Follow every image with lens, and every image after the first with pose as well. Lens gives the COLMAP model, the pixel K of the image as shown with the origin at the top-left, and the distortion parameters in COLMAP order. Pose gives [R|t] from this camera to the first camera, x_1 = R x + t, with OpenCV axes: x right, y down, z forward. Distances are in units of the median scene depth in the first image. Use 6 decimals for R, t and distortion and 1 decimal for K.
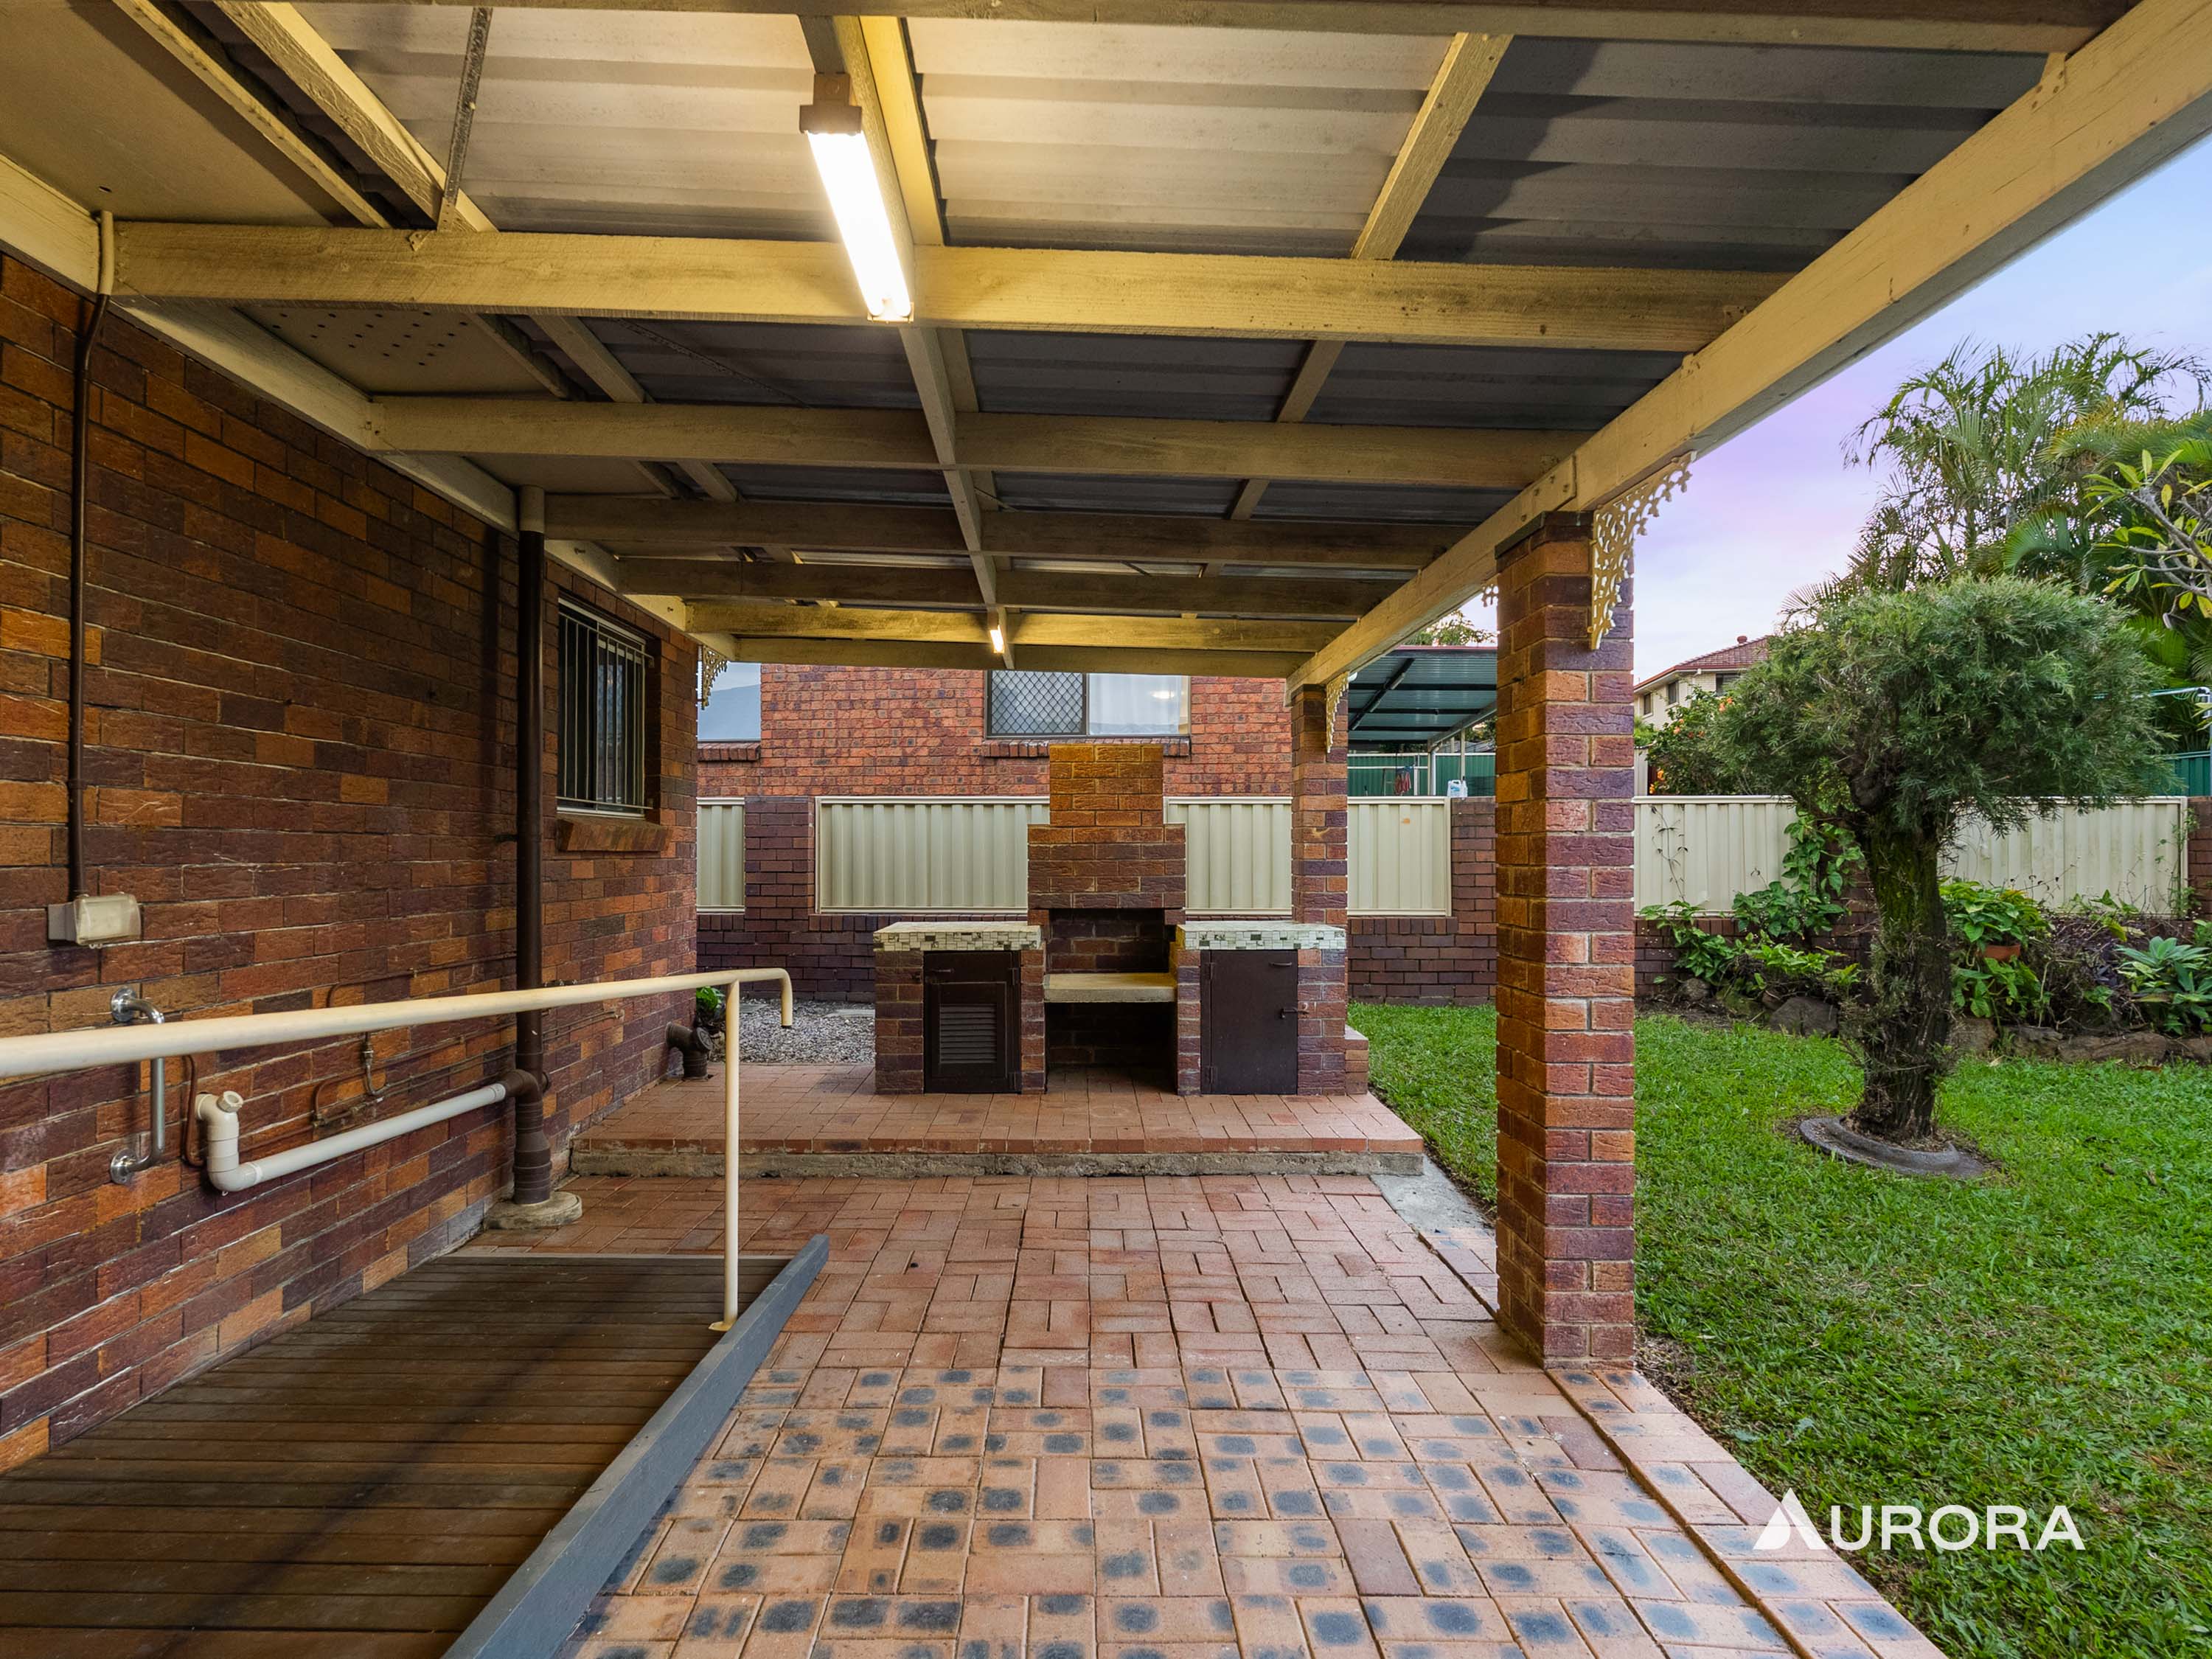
lens RADIAL K [[1210.9, 0, 1096.4], [0, 1210.9, 840.9], [0, 0, 1]] dist [0.006318, 0.001009]
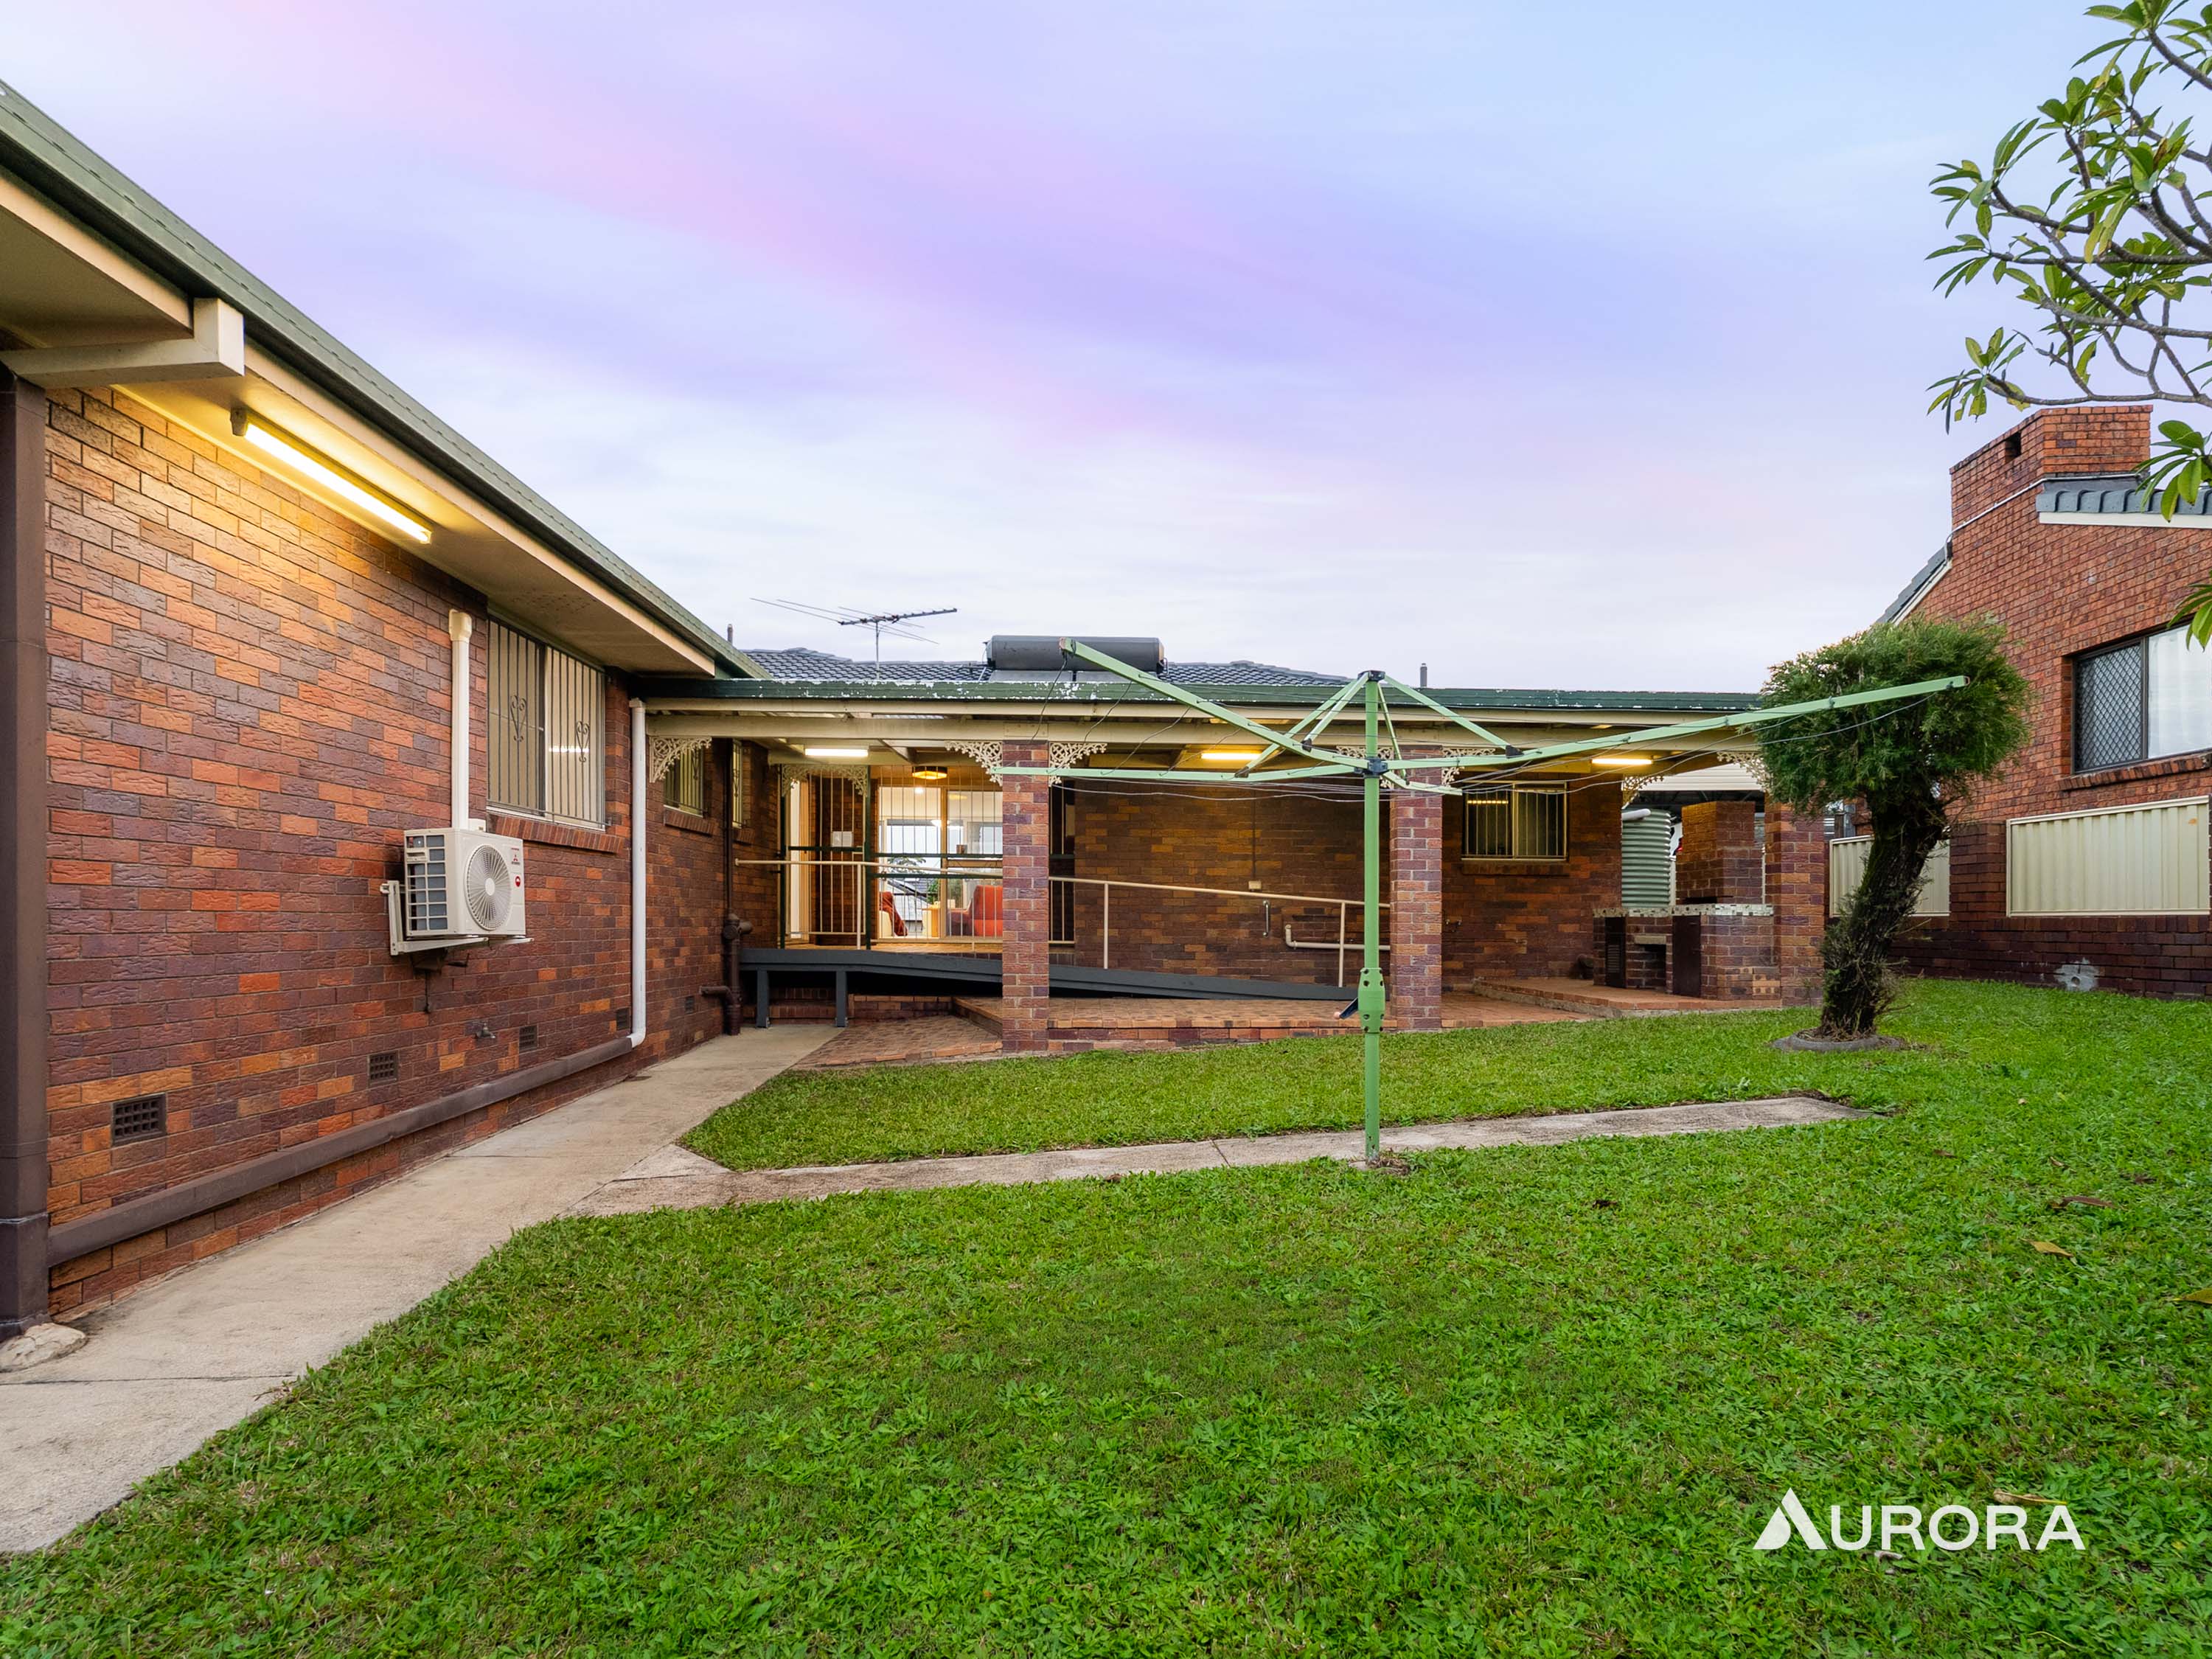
lens RADIAL K [[1116.8, 0, 1101.4], [0, 1116.8, 903.4], [0, 0, 1]] dist [-0.009094, -0.000985]
pose [[0.001069, -0.016600, -0.999862, 1.897602], [0.004283, 0.999853, -0.016595, 0.102342], [0.999990, -0.004265, 0.001140, 0.149907]]
